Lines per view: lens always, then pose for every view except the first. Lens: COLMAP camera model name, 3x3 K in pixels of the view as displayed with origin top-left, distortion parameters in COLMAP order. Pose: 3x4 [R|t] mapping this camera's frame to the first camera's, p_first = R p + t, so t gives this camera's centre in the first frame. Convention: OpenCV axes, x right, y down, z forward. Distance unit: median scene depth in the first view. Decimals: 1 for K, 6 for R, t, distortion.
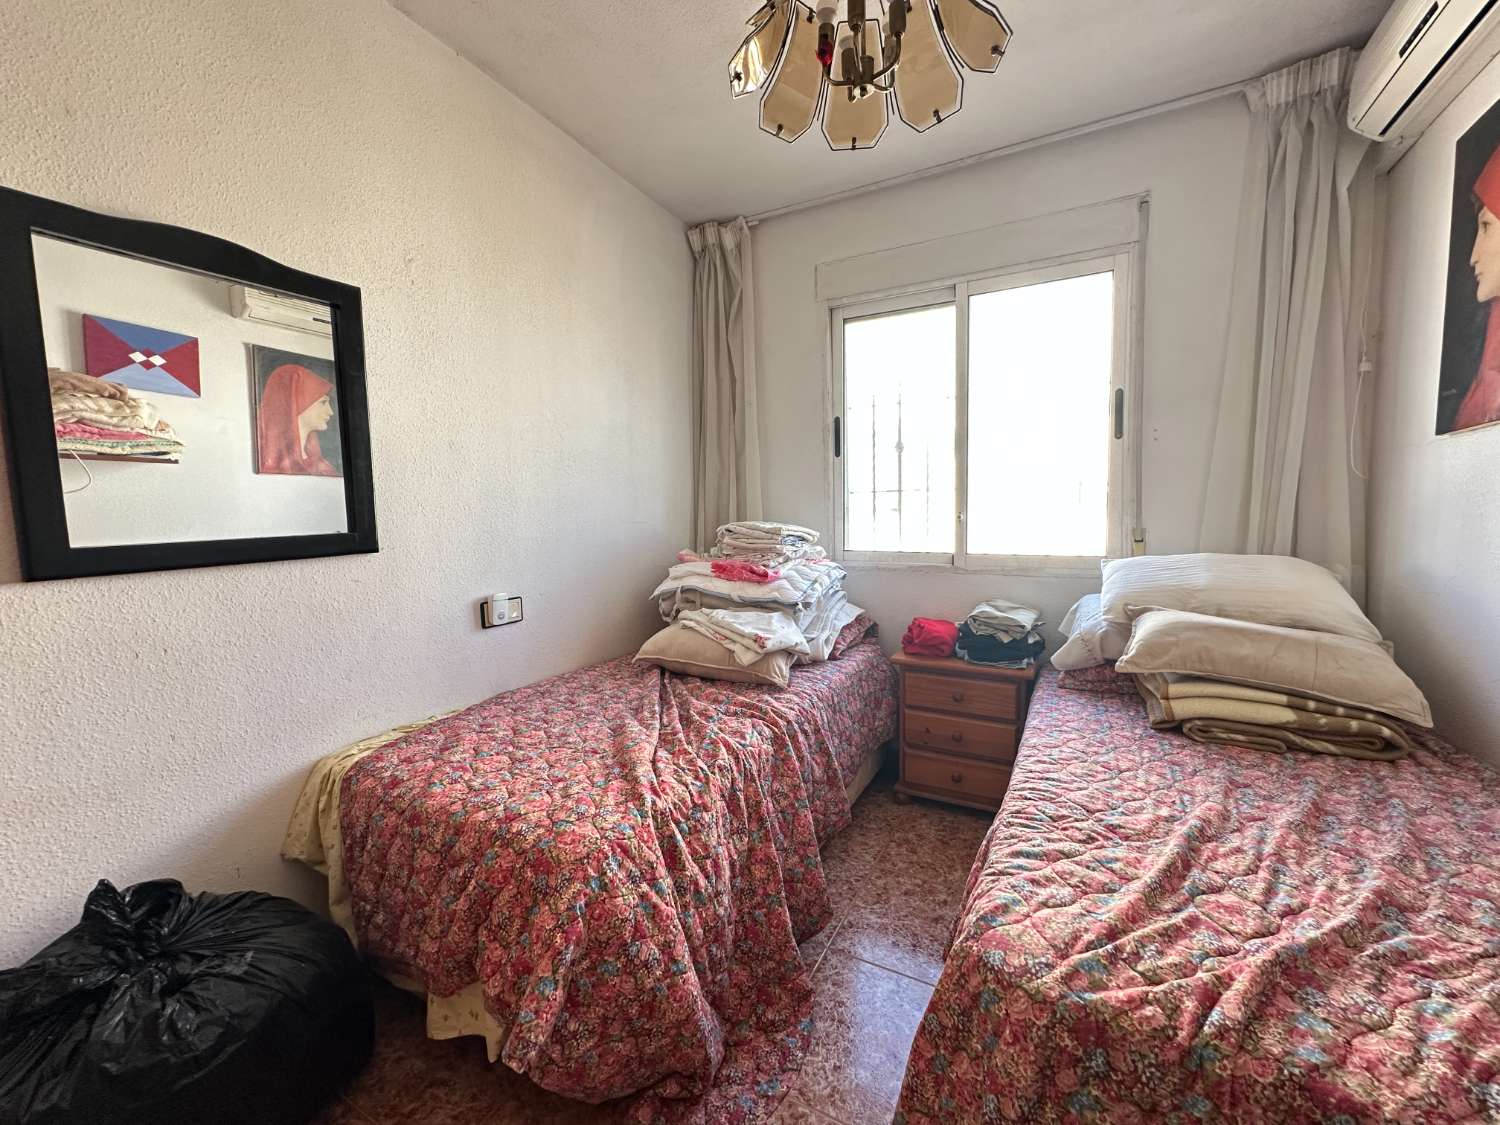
lens RADIAL K [[596.7, 0, 751.8], [0, 596.7, 560.0], [0, 0, 1]] dist [-0.003207, 0.000896]
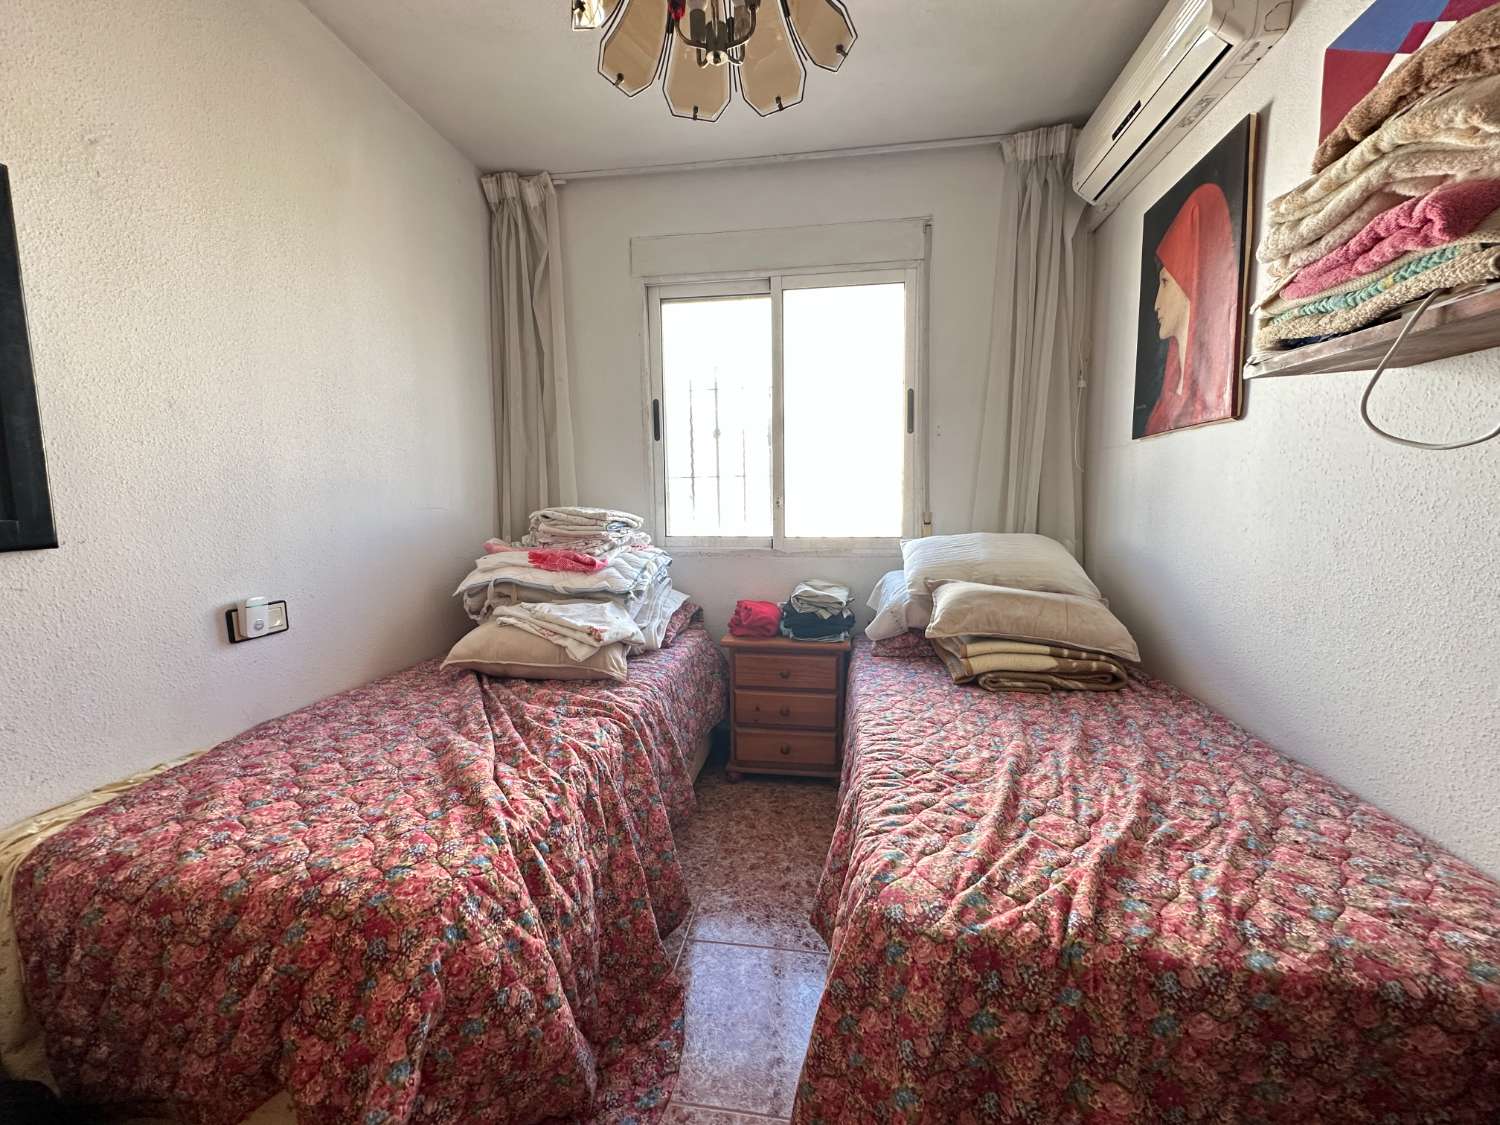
lens RADIAL K [[596.7, 0, 749.1], [0, 596.7, 559.6], [0, 0, 1]] dist [-0.003207, 0.000896]
pose [[0.940224, -0.030243, 0.339211, -0.103476], [0.023495, 0.999436, 0.023983, 0.003628], [-0.339745, -0.014580, 0.940405, 0.055339]]
